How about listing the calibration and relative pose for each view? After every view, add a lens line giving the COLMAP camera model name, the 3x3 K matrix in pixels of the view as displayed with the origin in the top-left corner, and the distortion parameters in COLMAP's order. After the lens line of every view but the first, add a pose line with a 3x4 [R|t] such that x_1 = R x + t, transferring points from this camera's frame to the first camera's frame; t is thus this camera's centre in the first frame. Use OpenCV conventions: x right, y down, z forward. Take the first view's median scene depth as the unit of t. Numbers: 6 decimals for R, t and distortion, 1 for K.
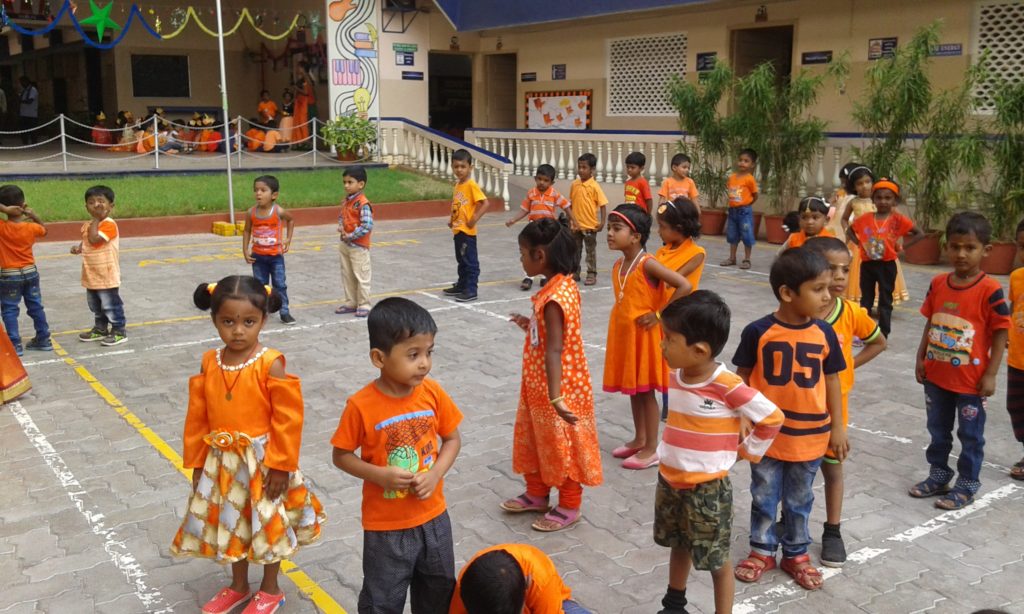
lens RADIAL K [[912.7, 0, 512.0], [0, 912.7, 307.0], [0, 0, 1]] dist [0.003162, -0.000039]
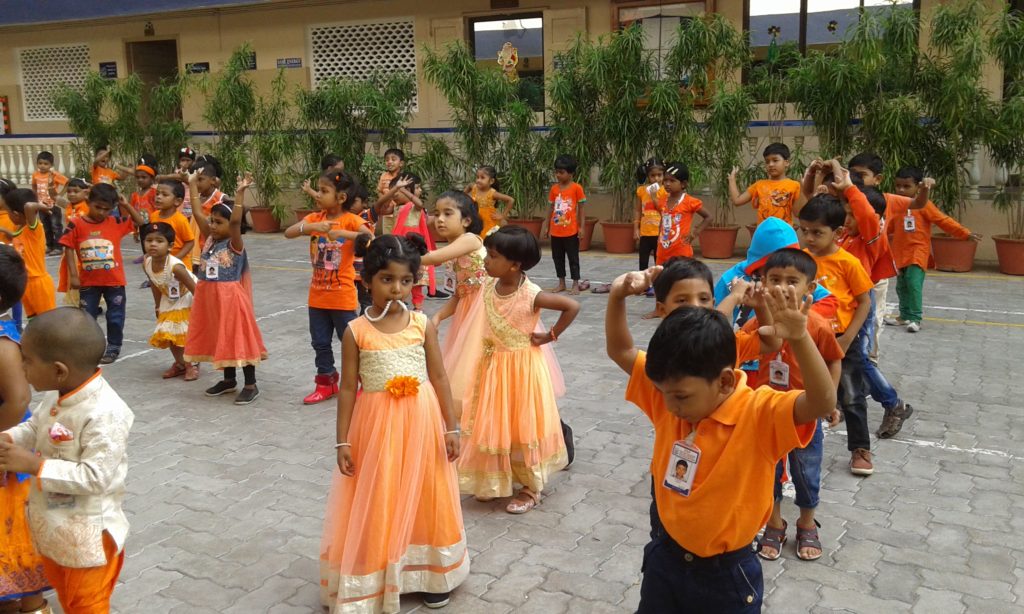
lens RADIAL K [[1049.9, 0, 512.0], [0, 1049.9, 307.0], [0, 0, 1]] dist [-0.010350, -0.006382]
pose [[0.912321, -0.090459, 0.399359, 0.134749], [0.101127, 0.994857, -0.005676, 0.075492], [-0.396792, 0.045564, 0.916777, -0.357082]]
